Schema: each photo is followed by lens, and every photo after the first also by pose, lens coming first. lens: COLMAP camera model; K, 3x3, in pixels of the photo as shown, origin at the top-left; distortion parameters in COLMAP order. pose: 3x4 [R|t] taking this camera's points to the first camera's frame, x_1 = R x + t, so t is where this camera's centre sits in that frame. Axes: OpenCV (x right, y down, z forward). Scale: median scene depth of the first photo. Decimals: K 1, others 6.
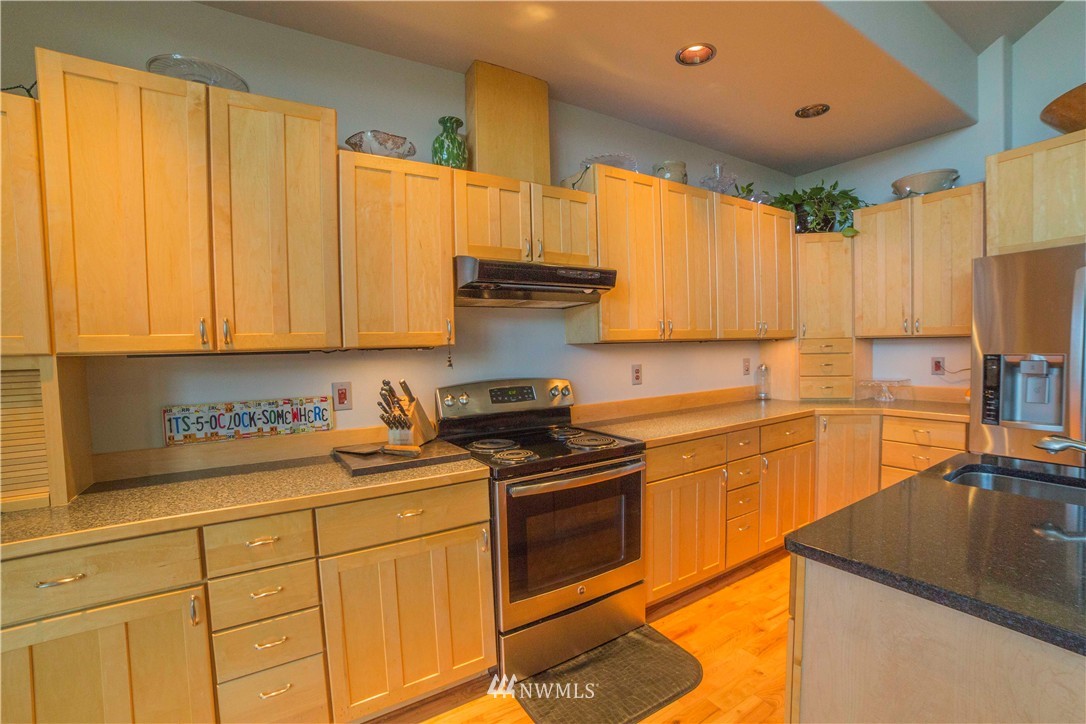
lens RADIAL K [[481.4, 0, 543.0], [0, 481.4, 362.0], [0, 0, 1]] dist [-0.083205, 0.037215]
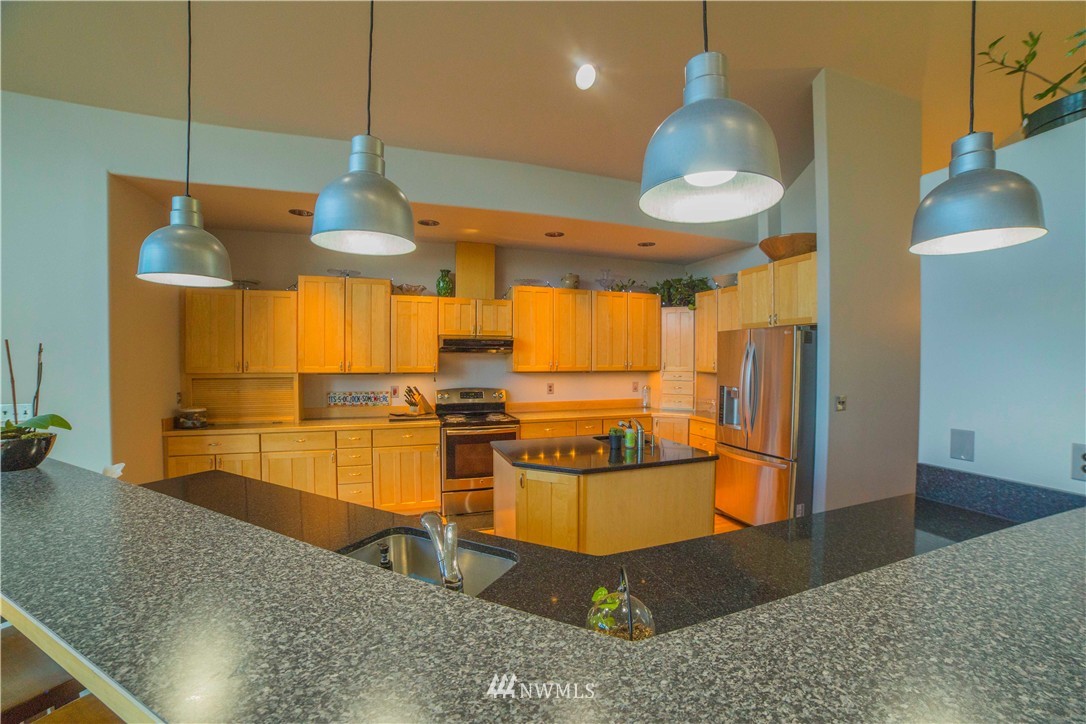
lens RADIAL K [[451.3, 0, 543.0], [0, 451.3, 362.0], [0, 0, 1]] dist [-0.035650, 0.000309]
pose [[0.969346, 0.029753, -0.243893, 0.855066], [-0.034998, 0.999239, -0.017200, -0.065547], [0.243195, 0.025209, 0.969650, -1.024012]]
